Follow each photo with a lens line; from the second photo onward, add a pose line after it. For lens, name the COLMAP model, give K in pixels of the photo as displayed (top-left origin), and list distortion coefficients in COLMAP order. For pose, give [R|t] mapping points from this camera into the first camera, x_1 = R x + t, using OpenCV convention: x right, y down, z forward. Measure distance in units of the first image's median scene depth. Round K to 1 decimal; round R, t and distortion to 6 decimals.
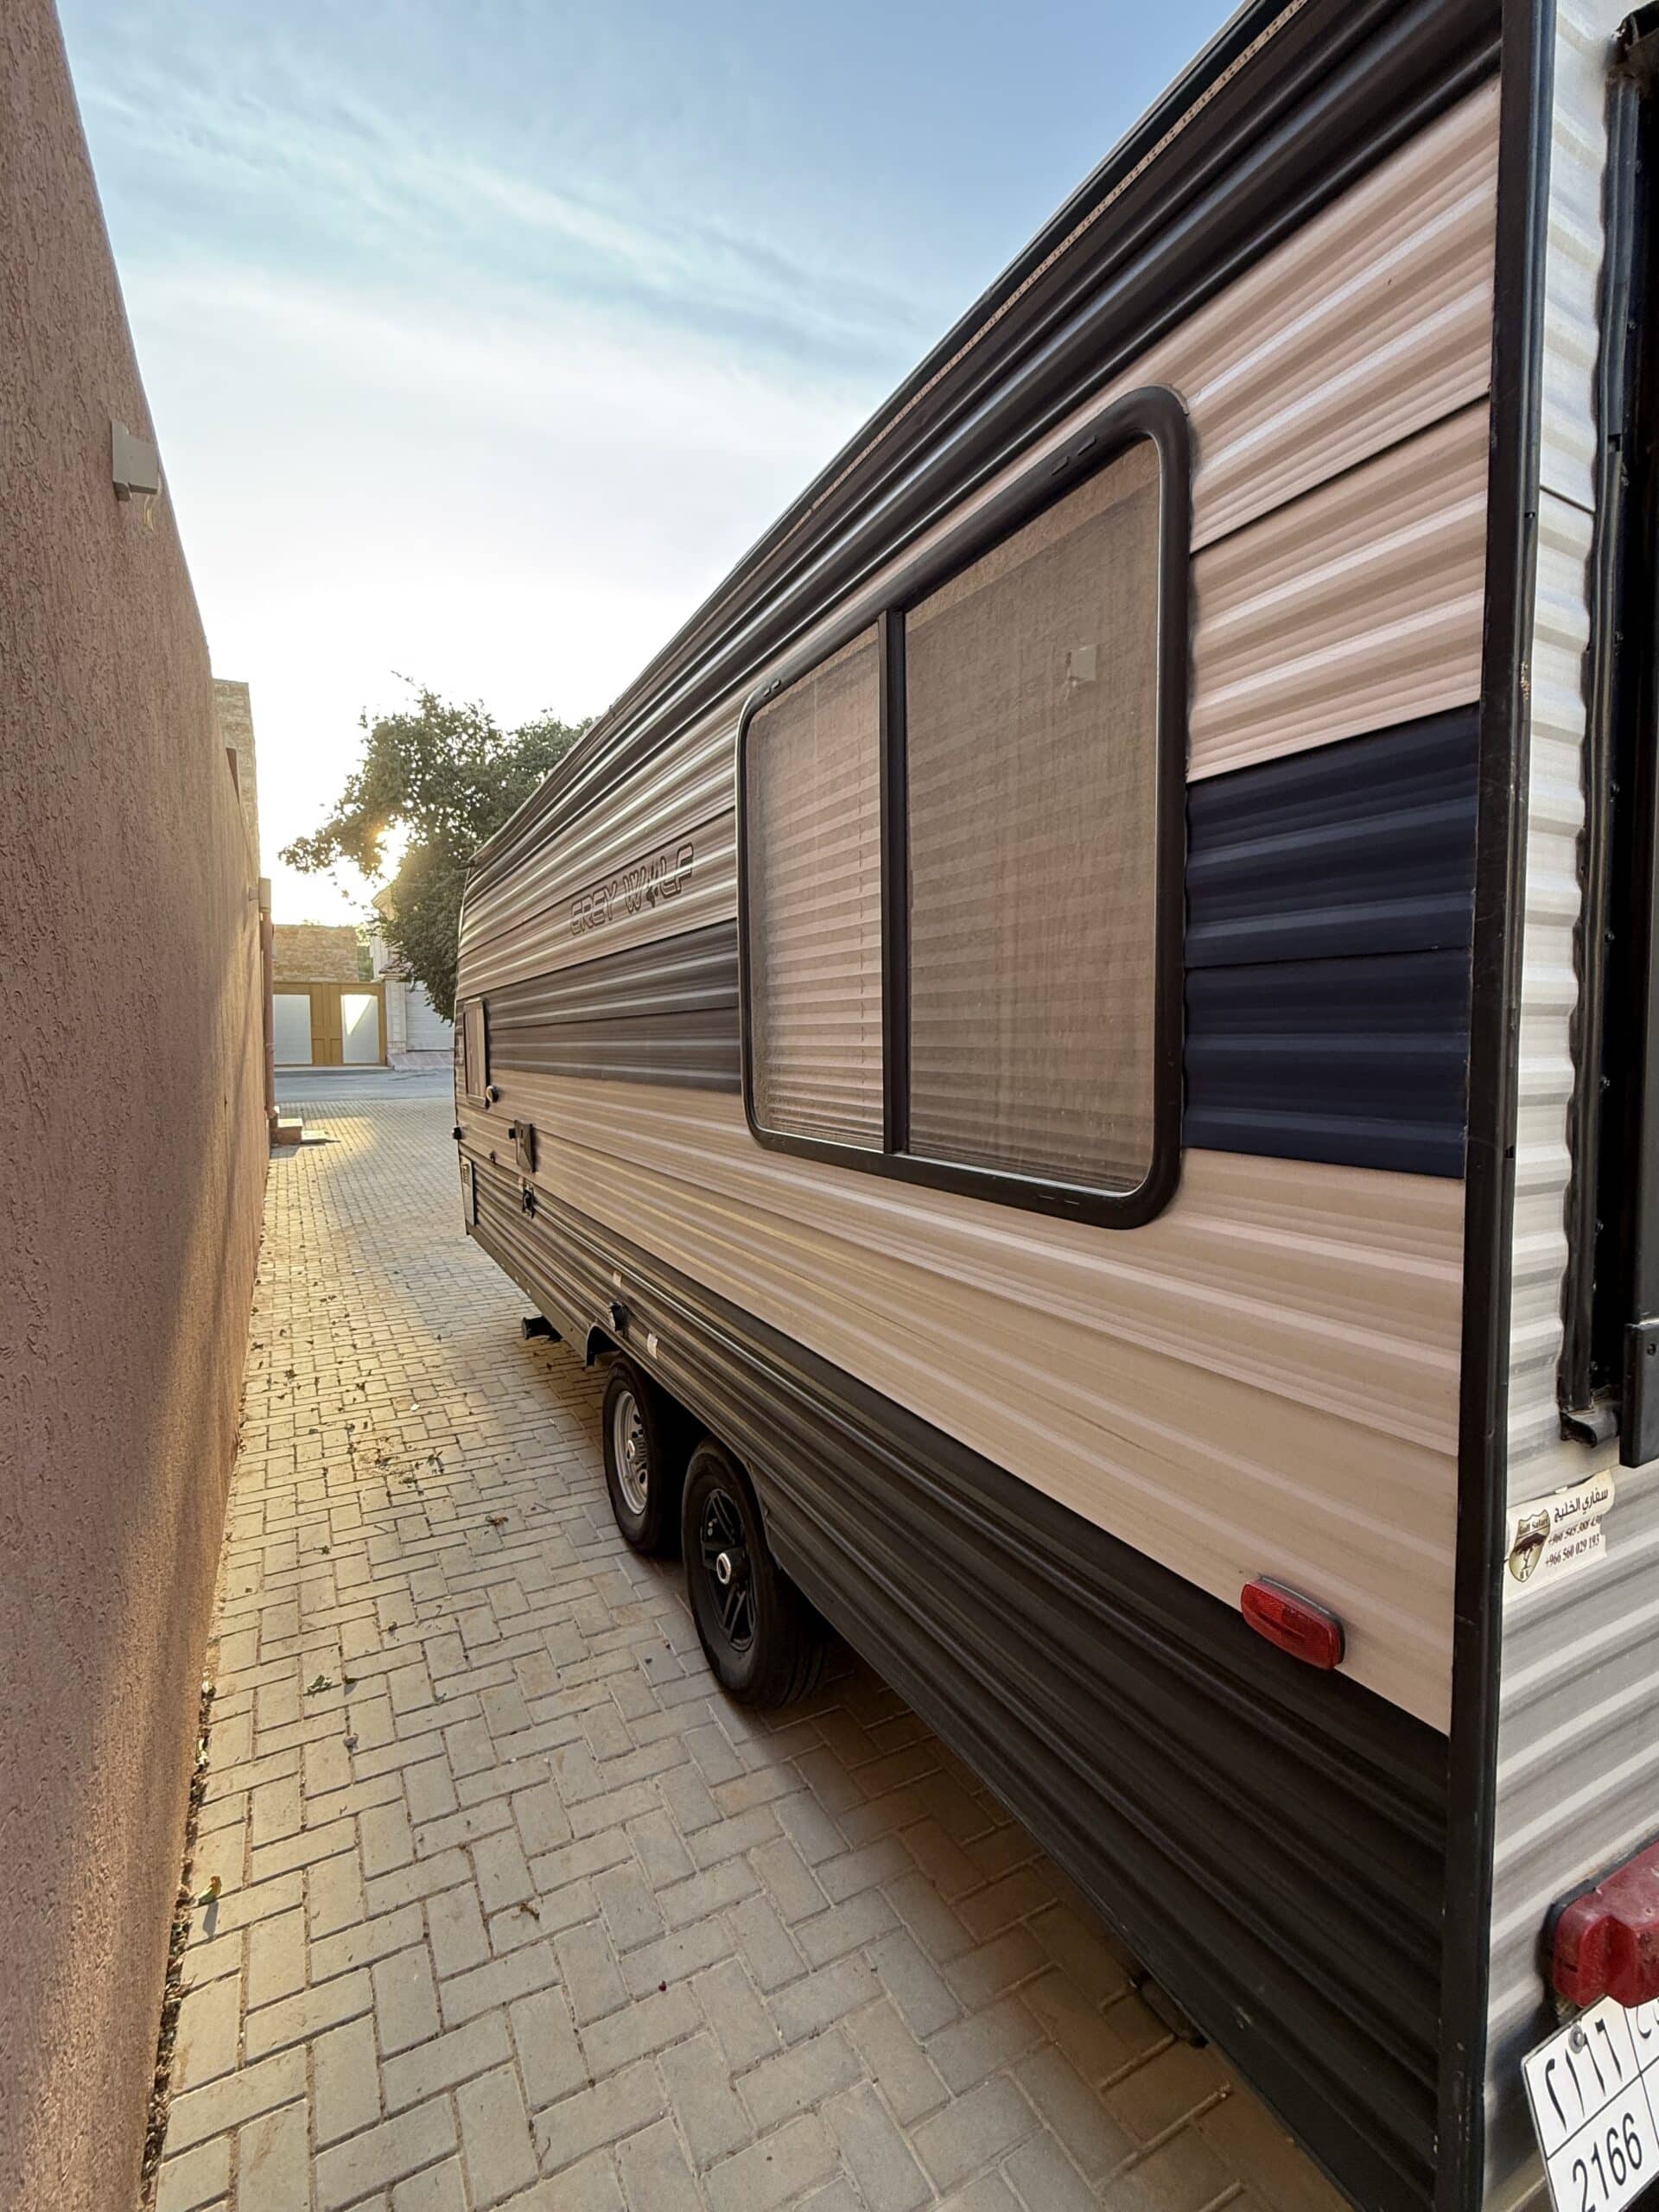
lens RADIAL K [[1000.5, 0, 835.9], [0, 1000.5, 1110.9], [0, 0, 1]] dist [-0.001004, 0.000239]
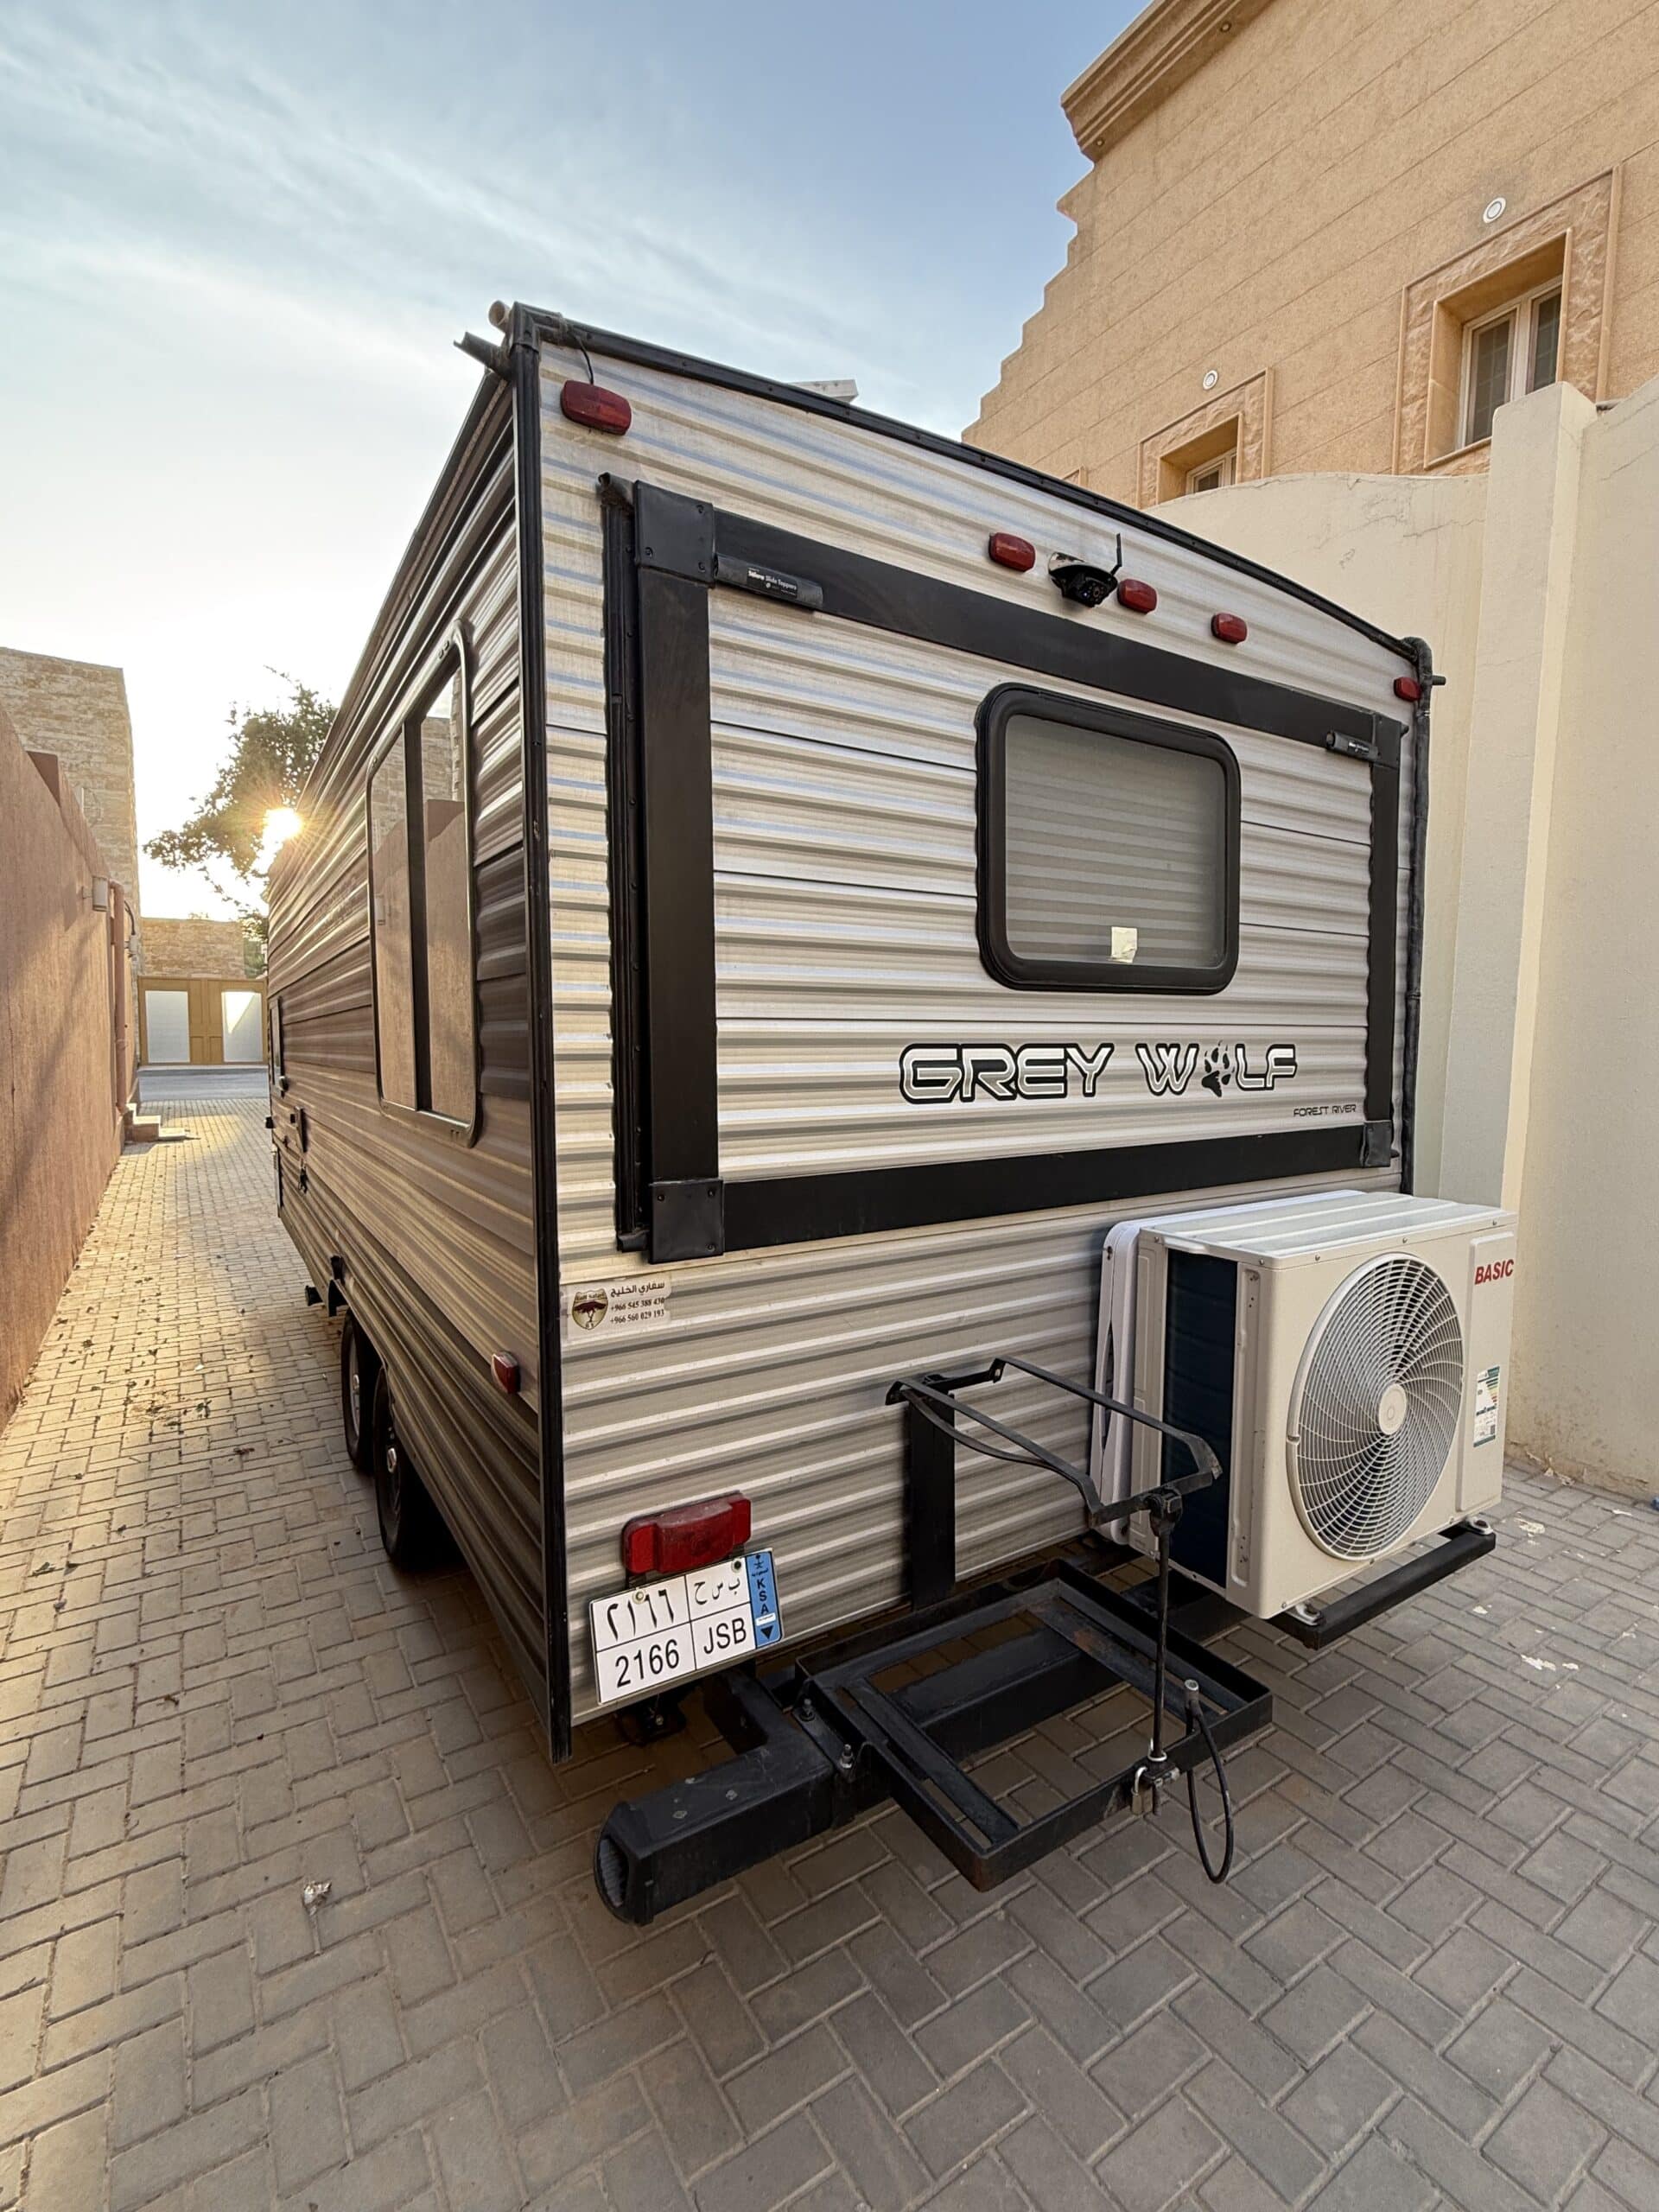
lens RADIAL K [[1000.5, 0, 840.4], [0, 1000.5, 1105.2], [0, 0, 1]] dist [-0.001004, 0.000239]
pose [[0.996465, 0.001221, 0.083994, 0.171312], [-0.000551, 0.999968, -0.007995, 0.014964], [-0.084001, 0.007921, 0.996434, -0.142081]]
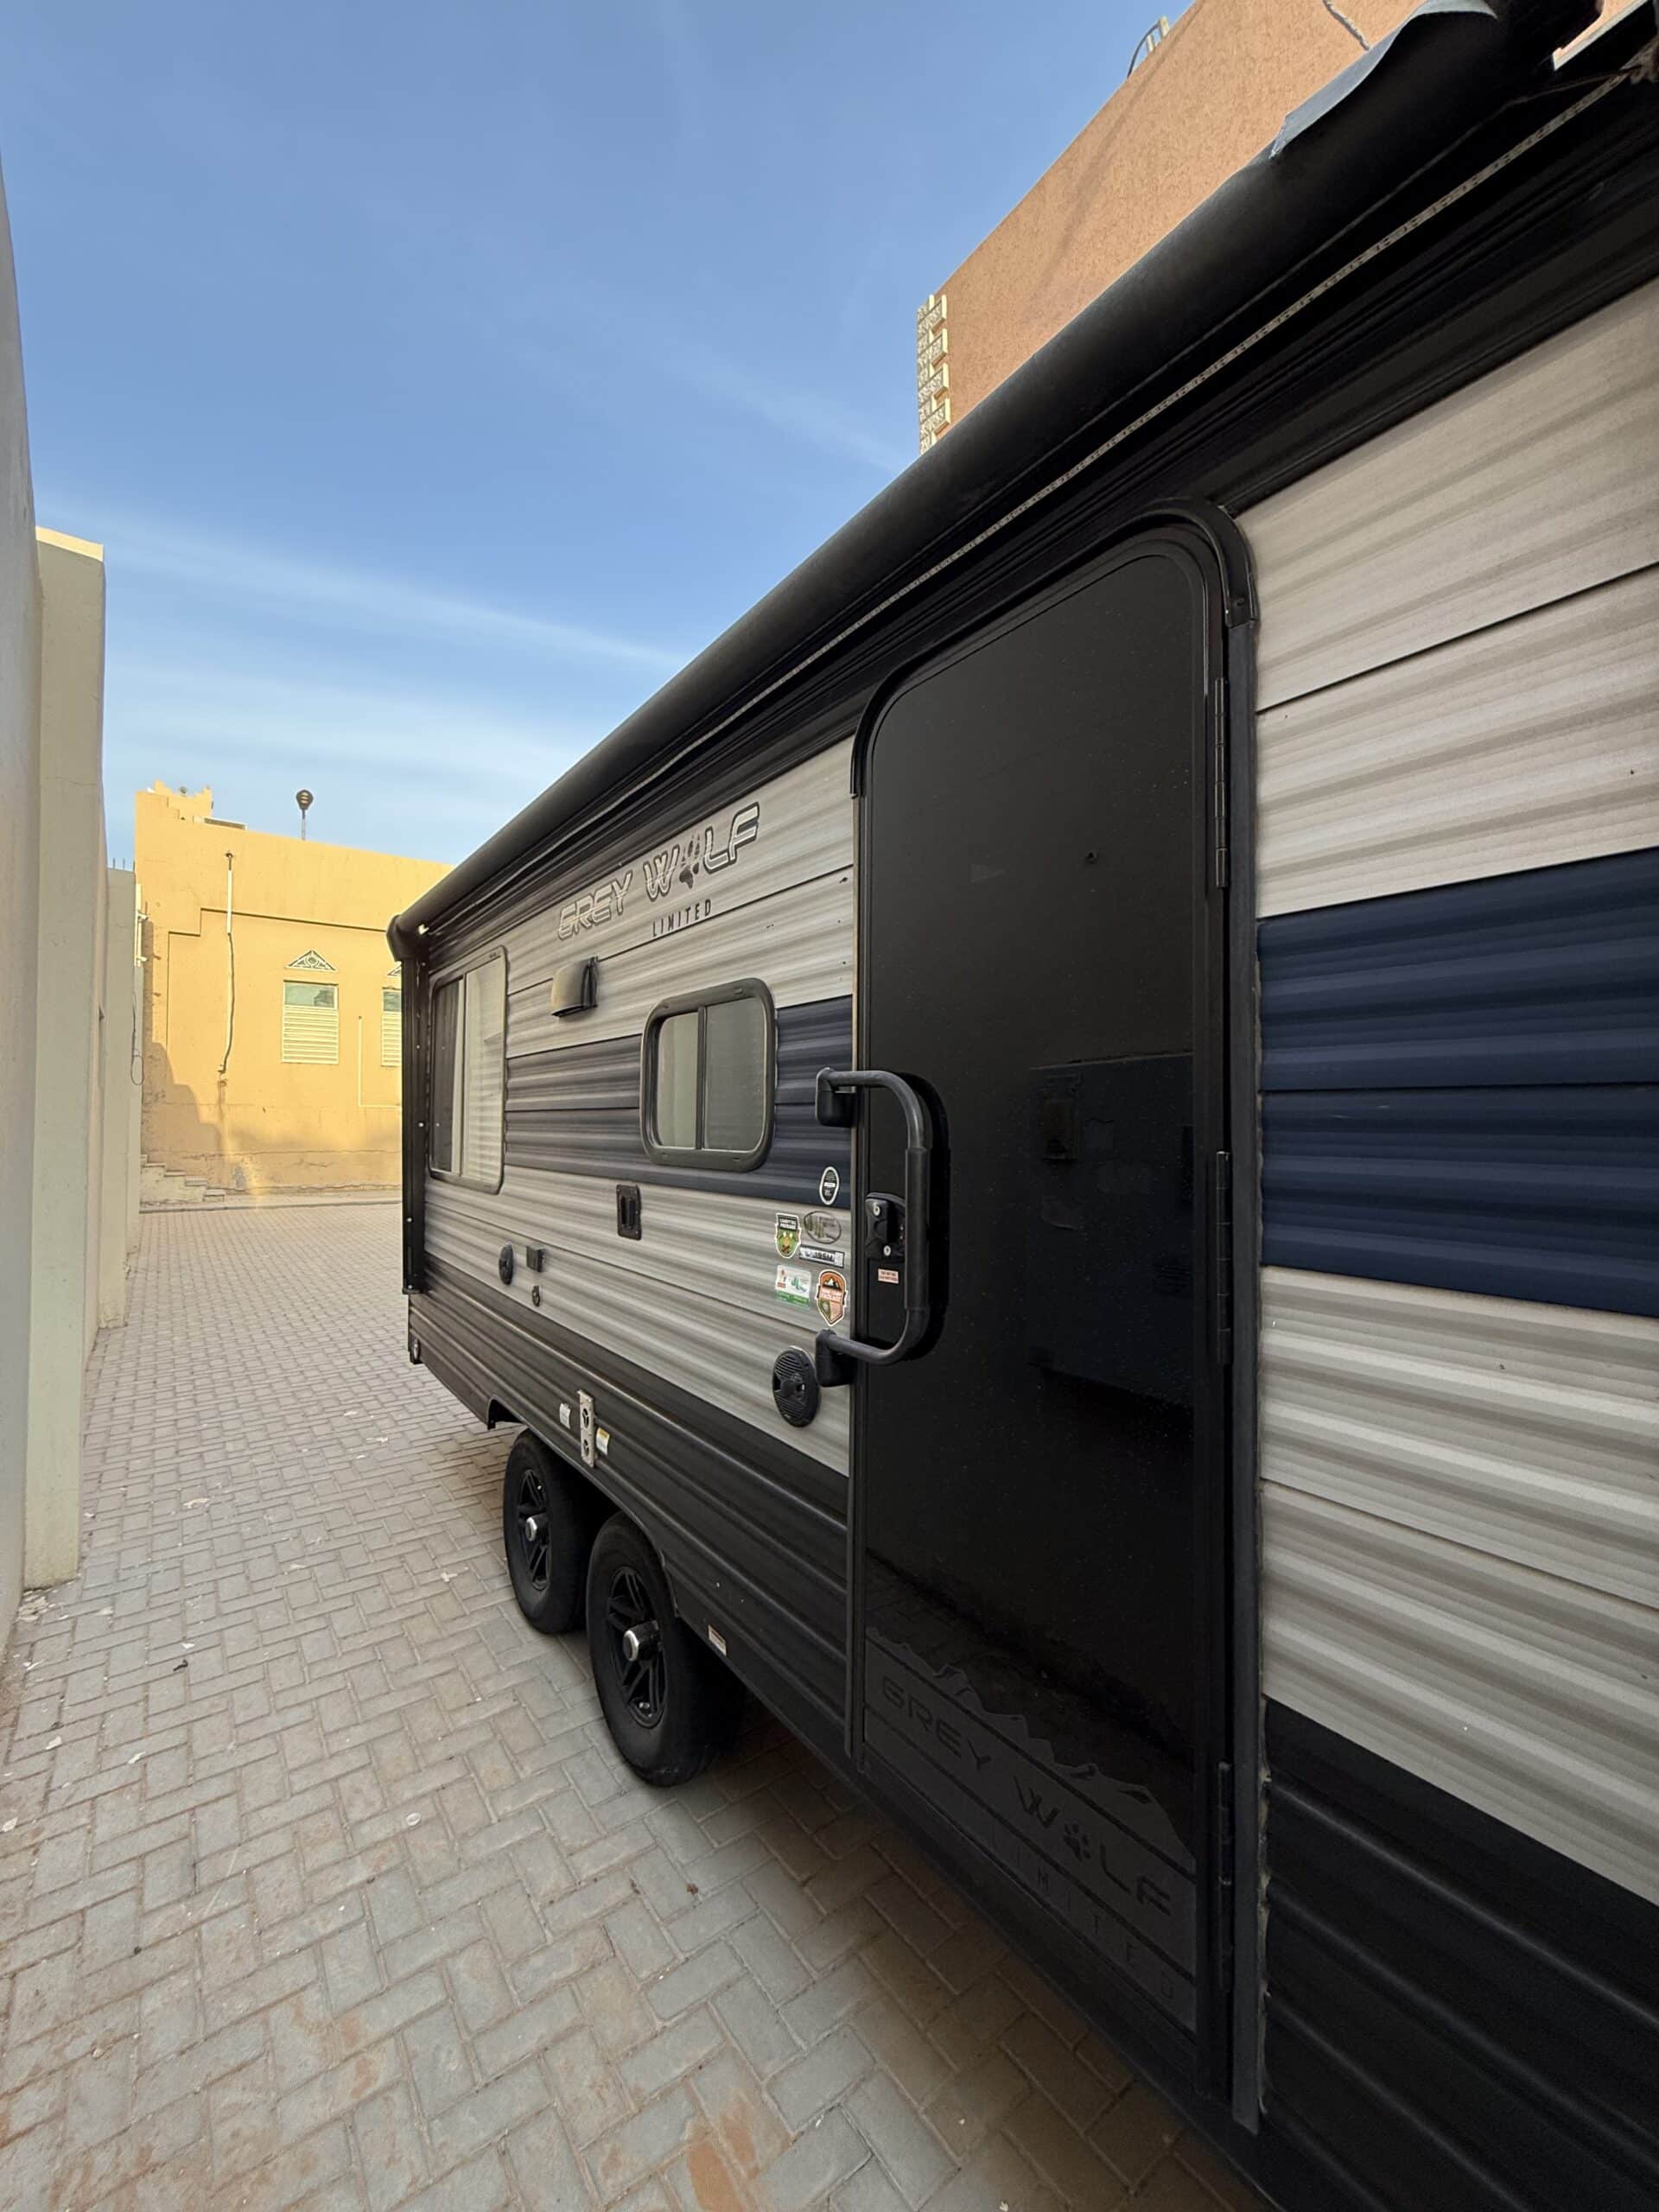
lens RADIAL K [[880.1, 0, 838.7], [0, 880.1, 1097.4], [0, 0, 1]] dist [-0.000750, 0.000182]
pose [[-0.988410, 0.006816, -0.151653, 0.238121], [-0.001091, 0.998647, 0.051991, -0.113758], [0.151803, 0.051554, -0.987065, 1.351218]]
